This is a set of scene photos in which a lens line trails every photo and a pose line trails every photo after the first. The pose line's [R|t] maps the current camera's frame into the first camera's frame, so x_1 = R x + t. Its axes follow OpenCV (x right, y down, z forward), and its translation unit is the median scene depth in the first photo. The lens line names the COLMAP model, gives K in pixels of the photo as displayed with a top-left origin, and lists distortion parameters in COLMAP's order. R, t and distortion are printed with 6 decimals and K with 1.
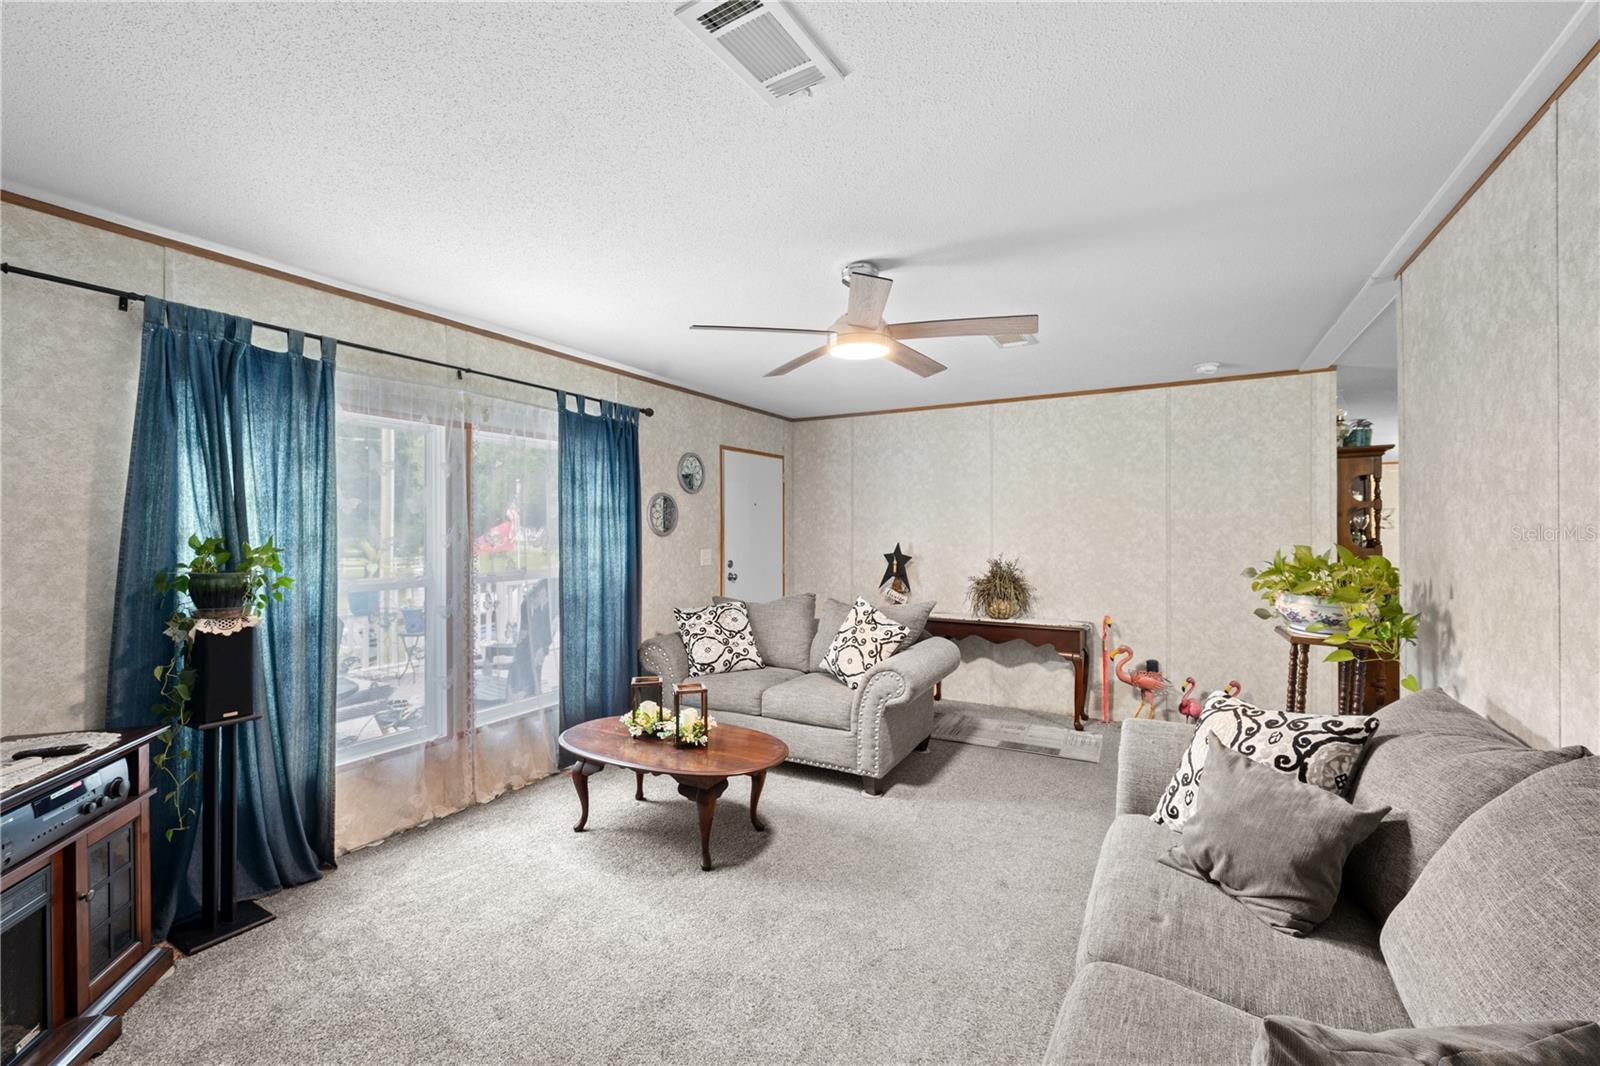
lens RADIAL K [[656.2, 0, 793.1], [0, 656.2, 532.6], [0, 0, 1]] dist [-0.002256, -0.000163]
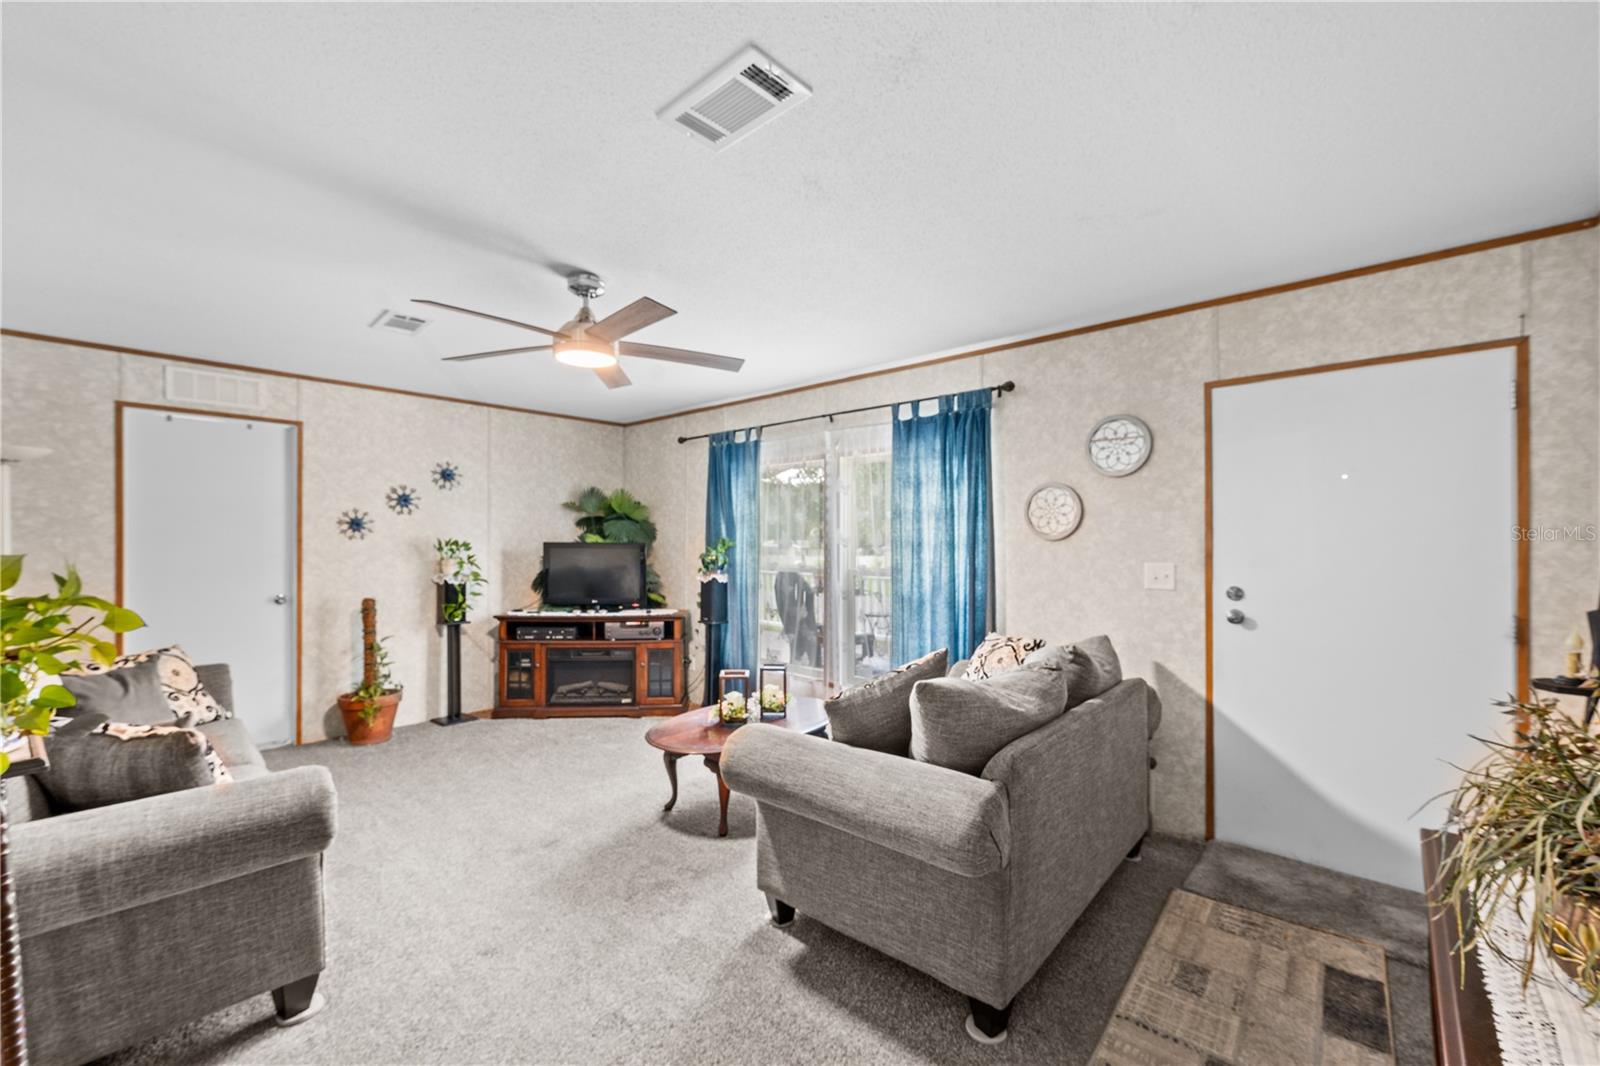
lens RADIAL K [[656.2, 0, 793.1], [0, 656.2, 532.6], [0, 0, 1]] dist [-0.002256, -0.000163]
pose [[-0.218408, -0.024750, -0.975544, 0.704240], [-0.016314, 0.999631, -0.021709, 0.020643], [0.975721, 0.011173, -0.218731, 1.043805]]
